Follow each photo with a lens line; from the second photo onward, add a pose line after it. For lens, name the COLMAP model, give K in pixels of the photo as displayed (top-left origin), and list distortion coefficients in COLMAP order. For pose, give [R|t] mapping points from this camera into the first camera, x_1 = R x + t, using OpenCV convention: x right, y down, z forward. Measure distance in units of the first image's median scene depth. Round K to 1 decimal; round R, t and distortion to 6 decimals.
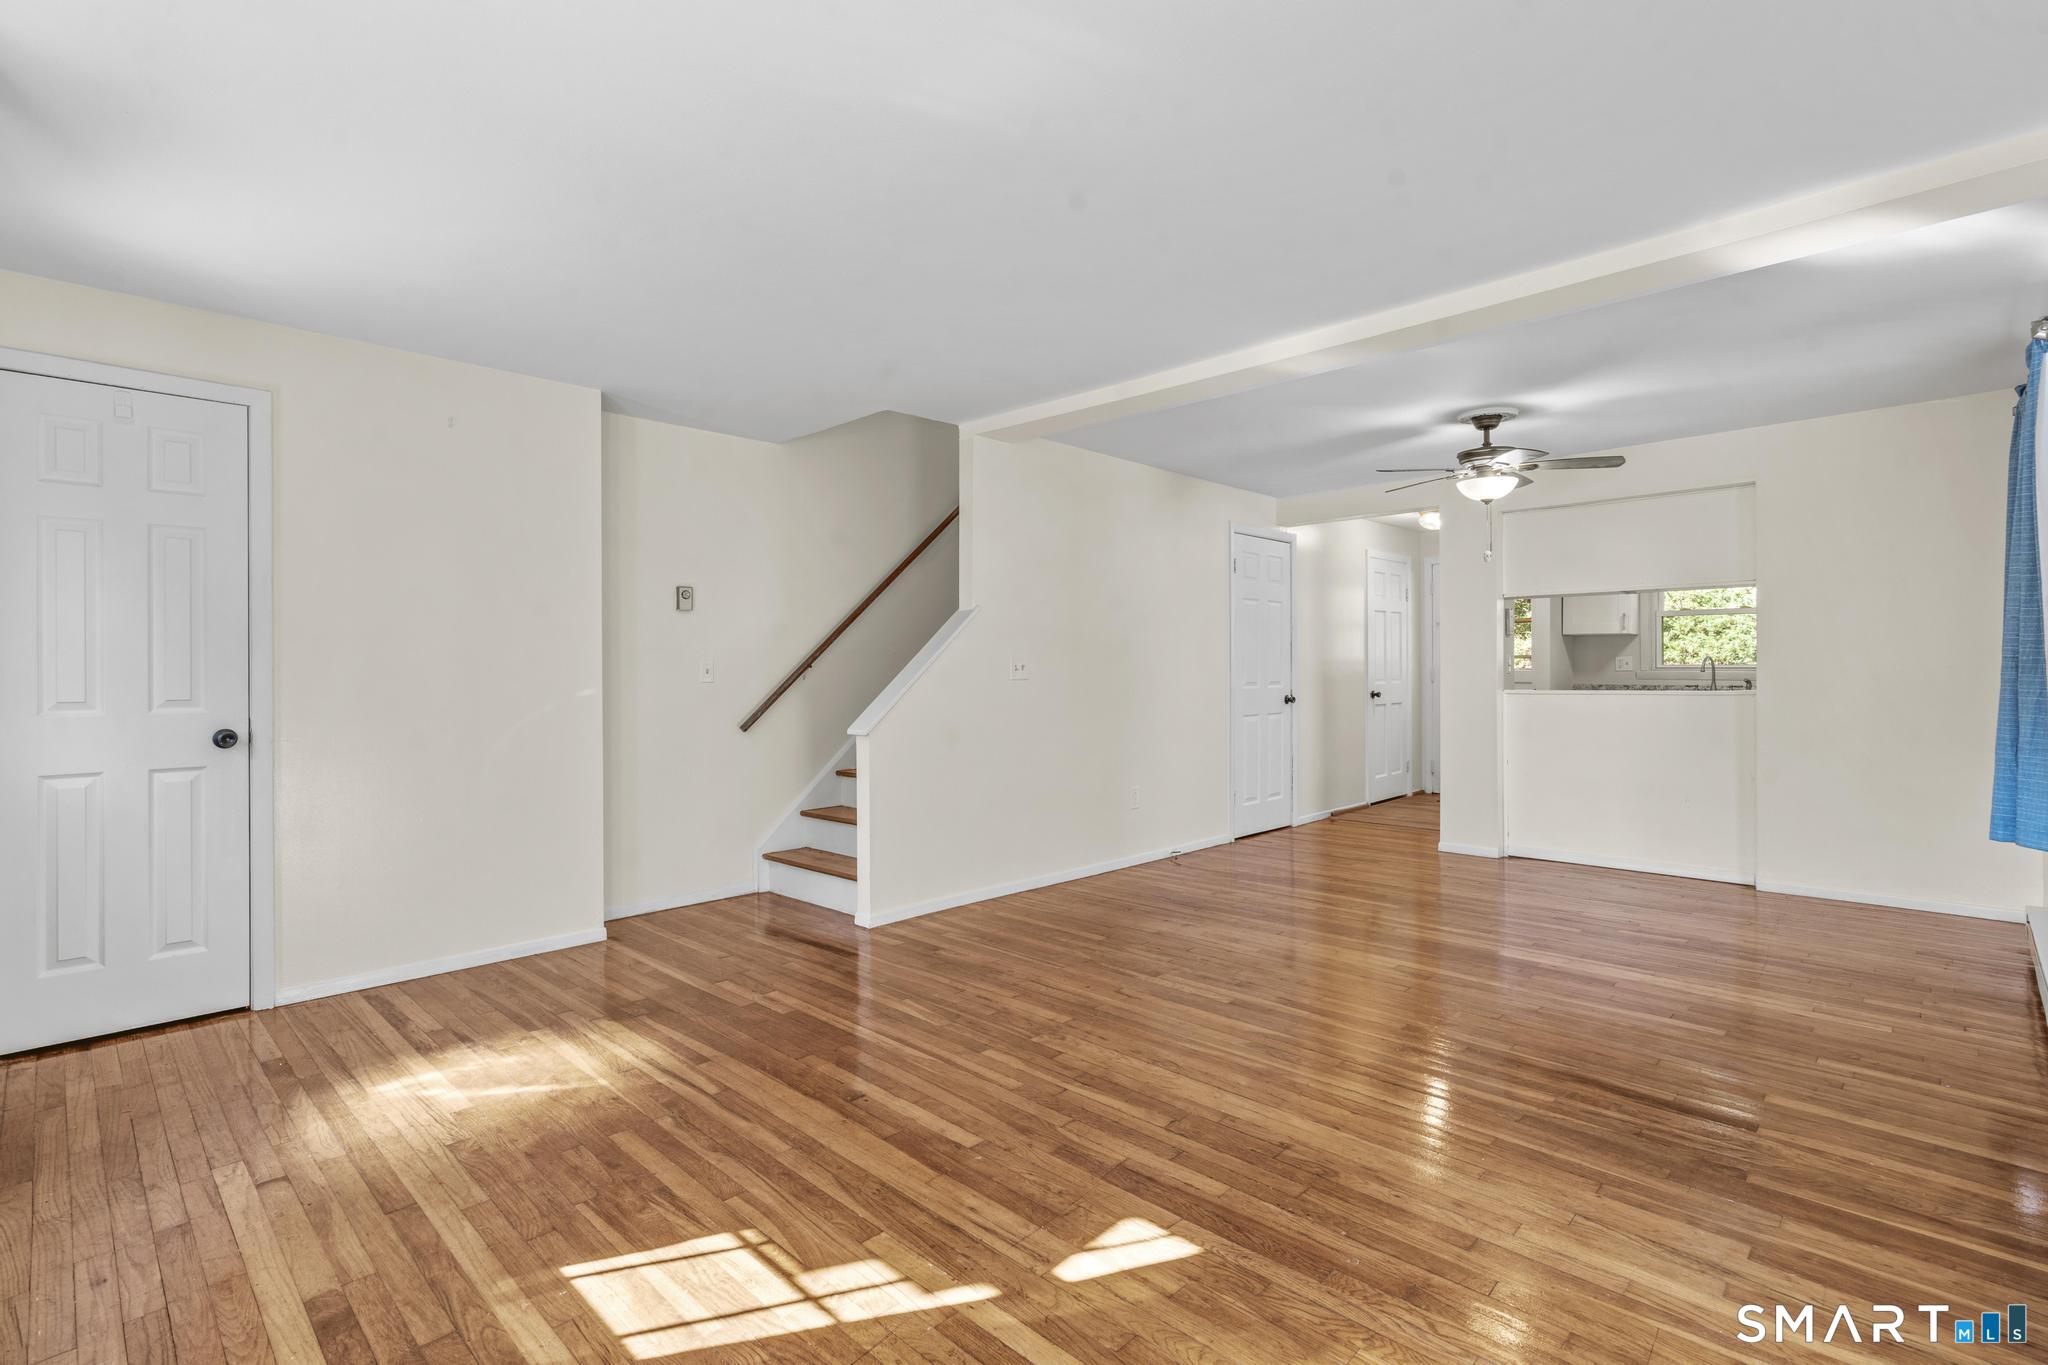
lens RADIAL K [[958.3, 0, 993.3], [0, 958.3, 677.5], [0, 0, 1]] dist [-0.001944, 0.001331]
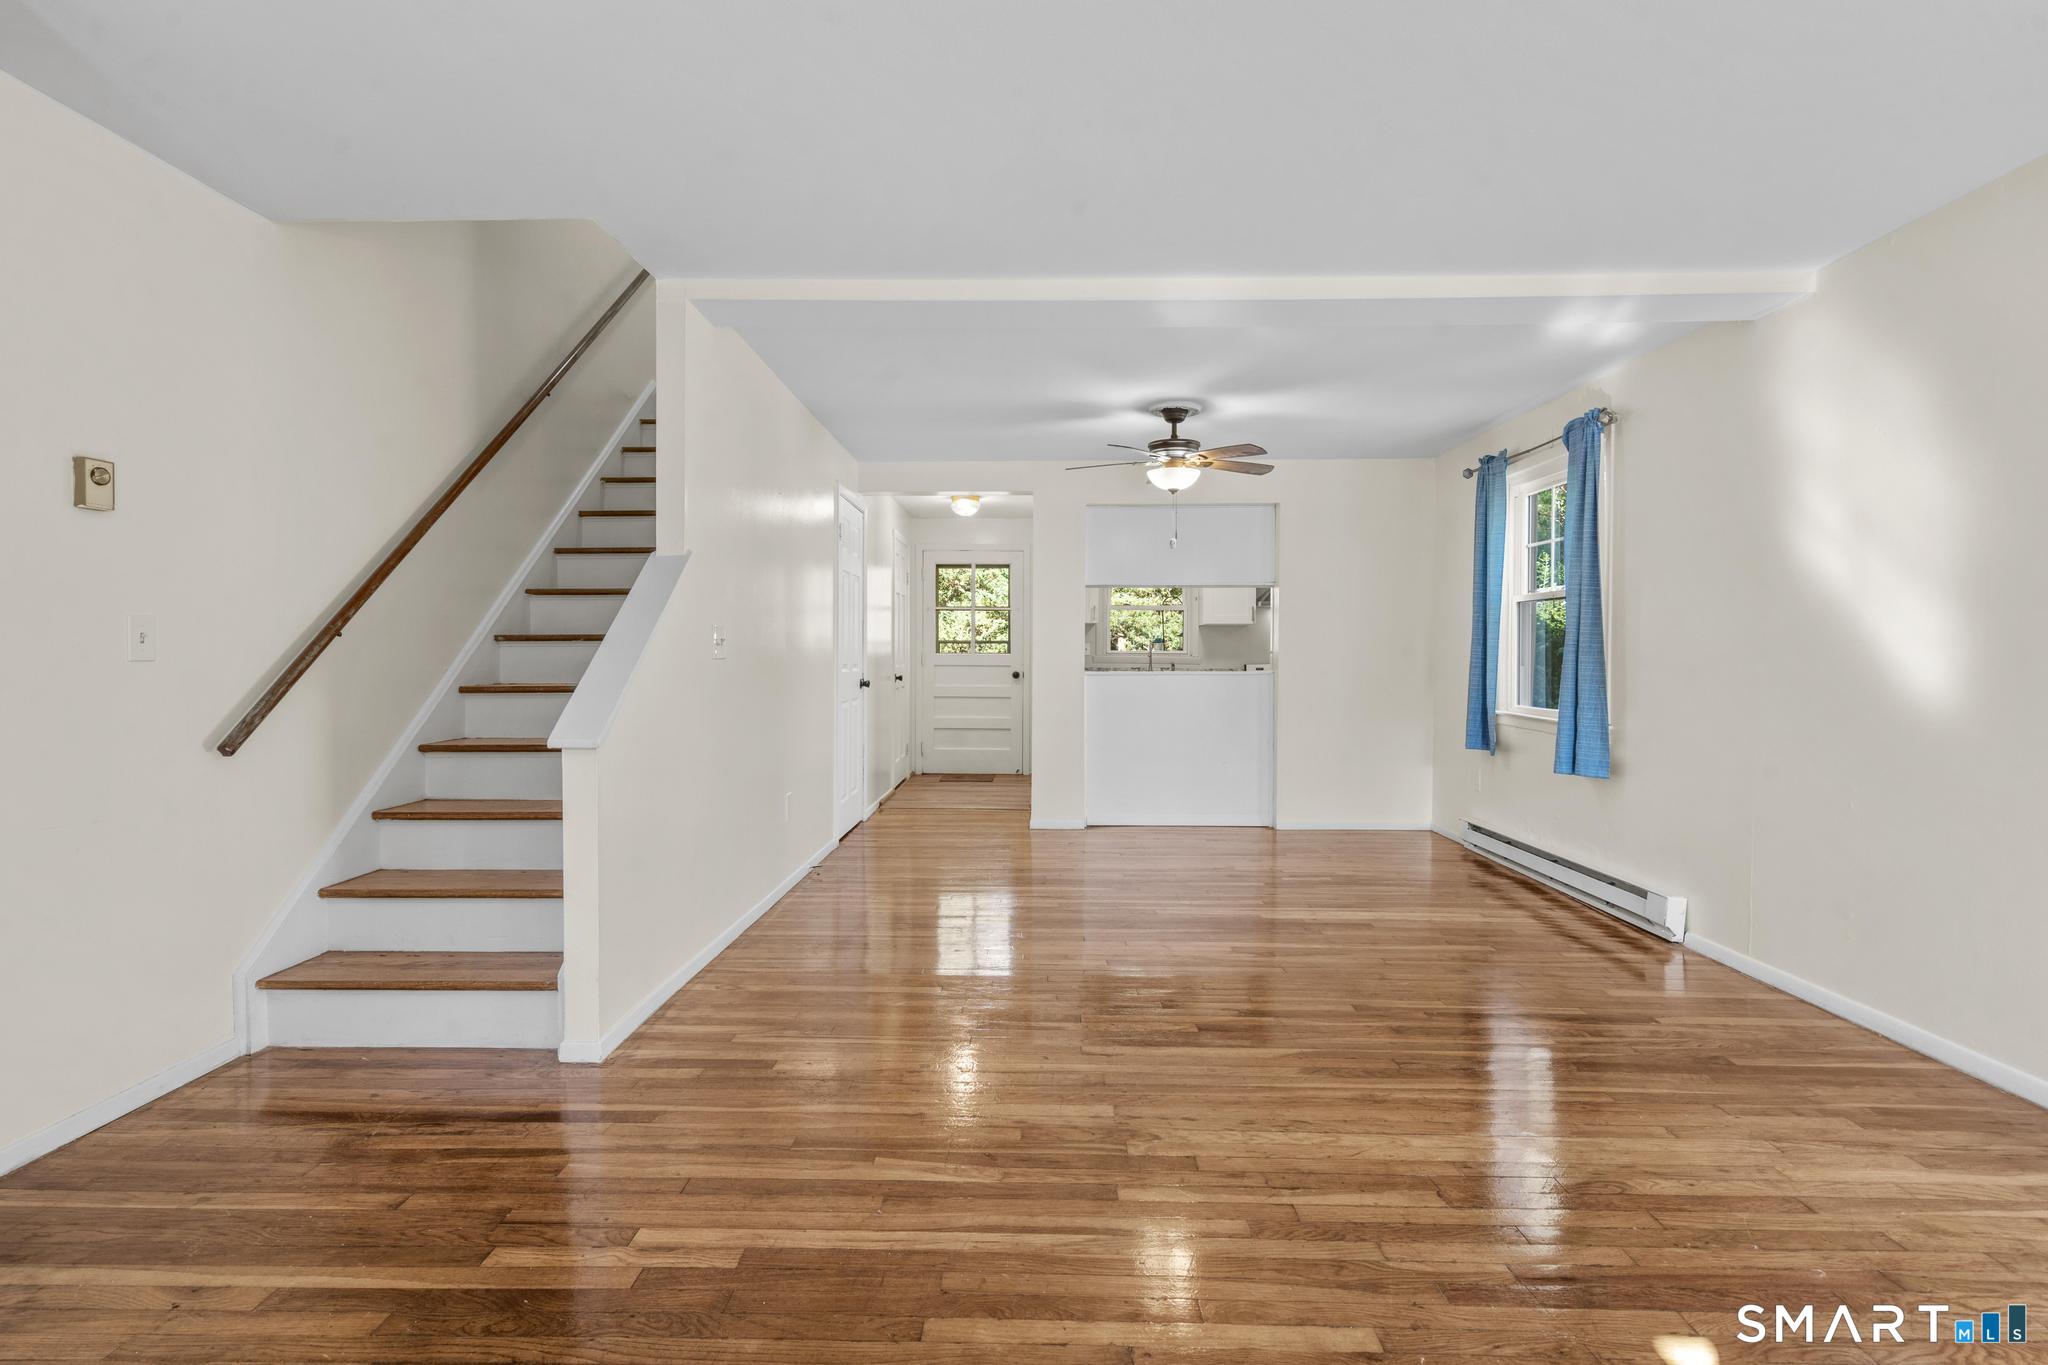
lens RADIAL K [[958.3, 0, 1022.2], [0, 958.3, 677.1], [0, 0, 1]] dist [-0.001944, 0.001331]
pose [[0.722018, -0.007865, 0.691829, -0.336459], [-0.001267, 0.999919, 0.012689, 0.007371], [-0.691873, -0.010038, 0.721950, 0.354519]]
